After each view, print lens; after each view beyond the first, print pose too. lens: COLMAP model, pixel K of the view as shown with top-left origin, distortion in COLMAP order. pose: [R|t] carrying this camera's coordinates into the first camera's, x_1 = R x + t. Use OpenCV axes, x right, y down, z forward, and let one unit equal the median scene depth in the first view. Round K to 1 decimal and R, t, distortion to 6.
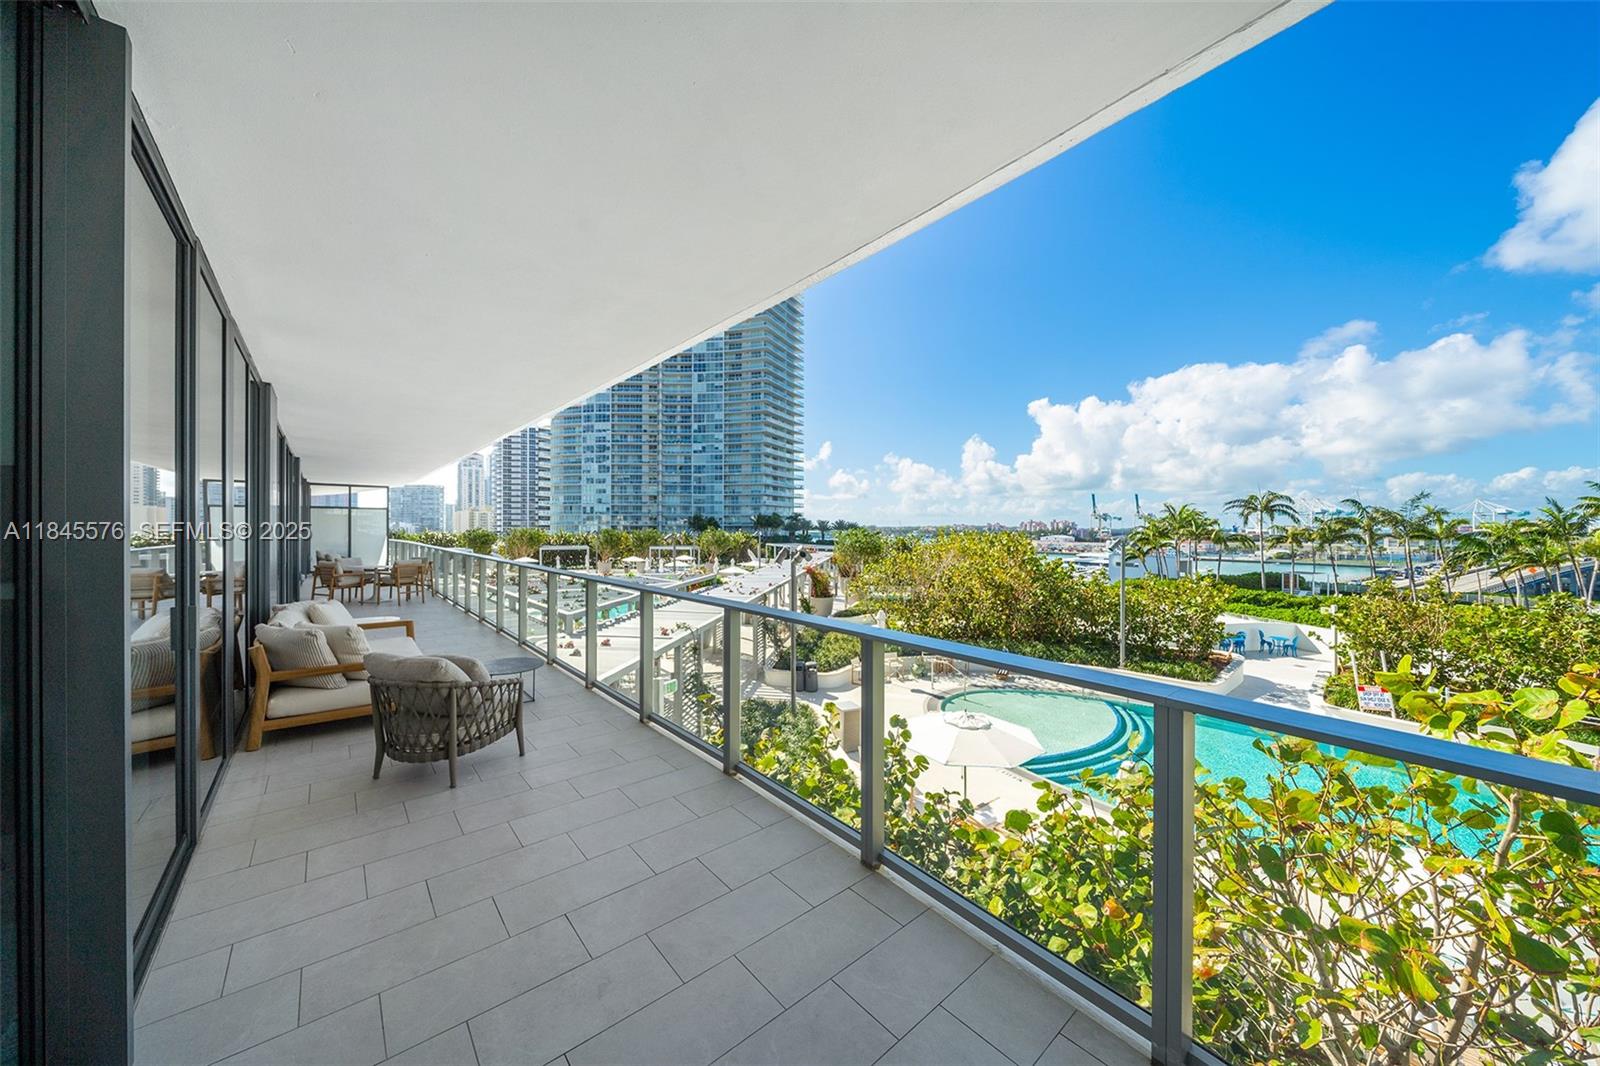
lens RADIAL K [[543.1, 0, 782.8], [0, 543.1, 528.8], [0, 0, 1]] dist [-0.000847, 0.000006]
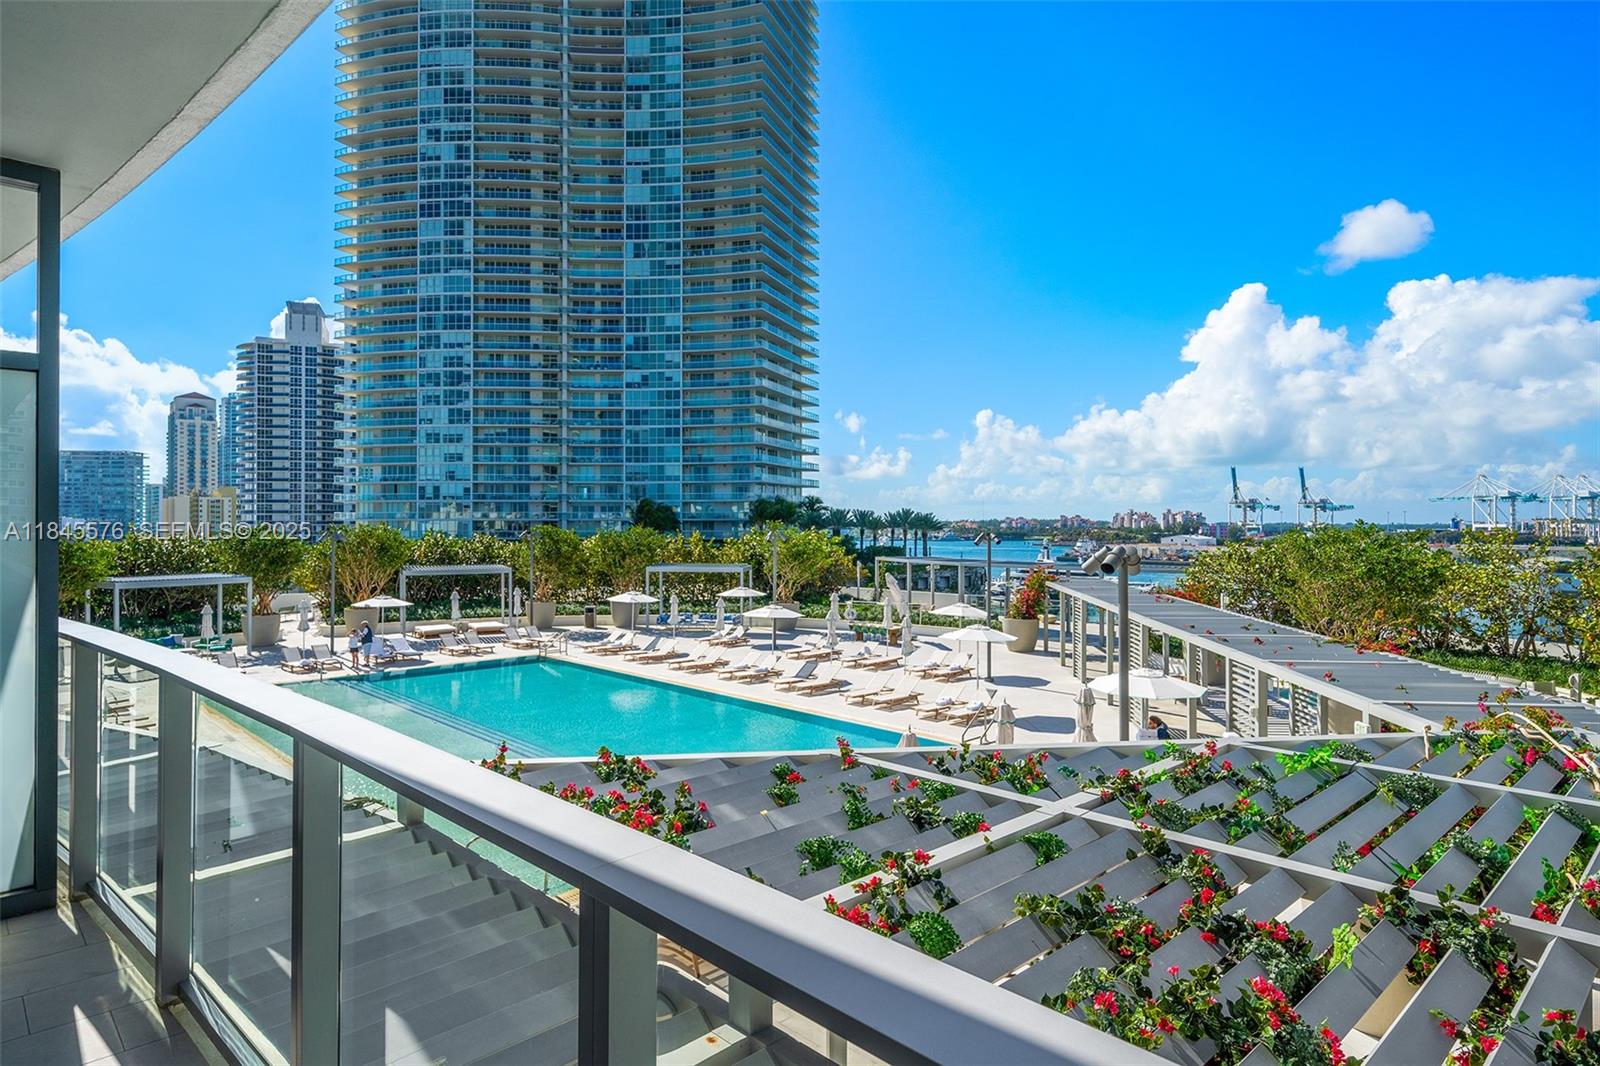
lens RADIAL K [[857.3, 0, 739.6], [0, 857.3, 518.0], [0, 0, 1]] dist [0.000076, 0.000737]
pose [[0.998491, -0.003114, 0.054820, -0.098517], [0.003606, 0.999954, -0.008880, -0.000306], [-0.054790, 0.009064, 0.998457, 0.135010]]
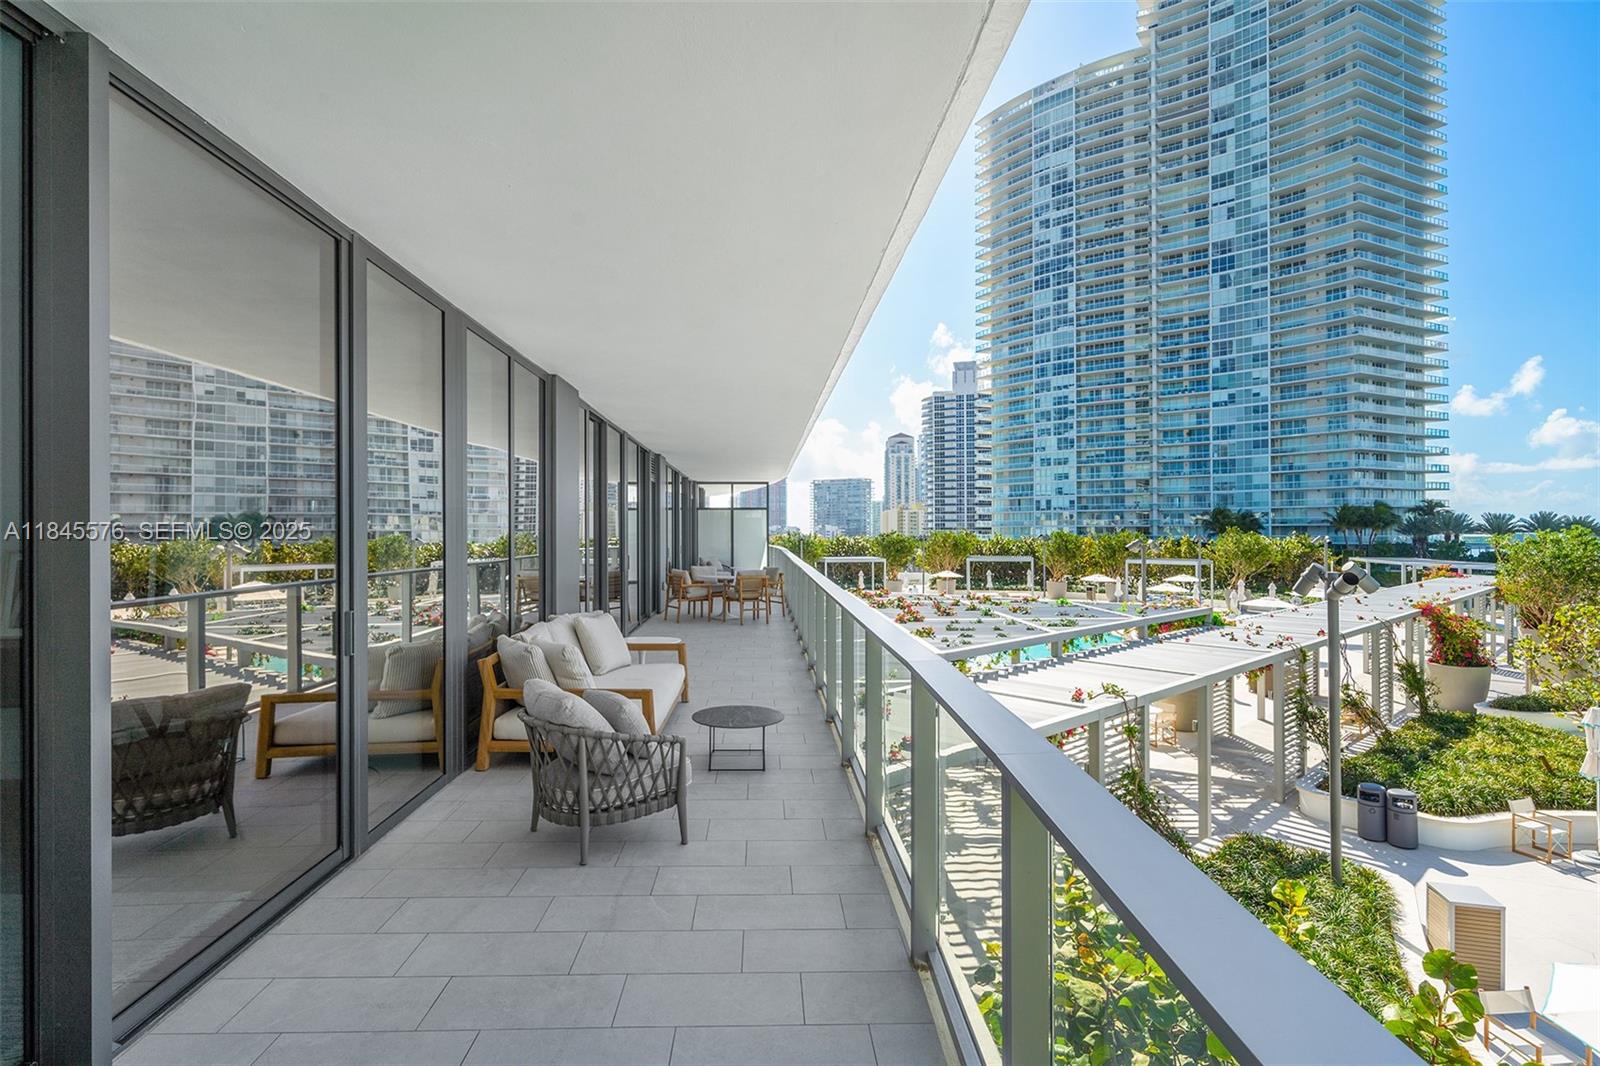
lens RADIAL K [[796.5, 0, 795.9], [0, 796.5, 527.5], [0, 0, 1]] dist [0.003088, 0.000524]
pose [[0.792055, -0.007167, -0.610407, 0.009849], [0.003722, 0.999969, -0.006912, 0.000127], [0.610438, 0.003203, 0.792057, 0.008490]]
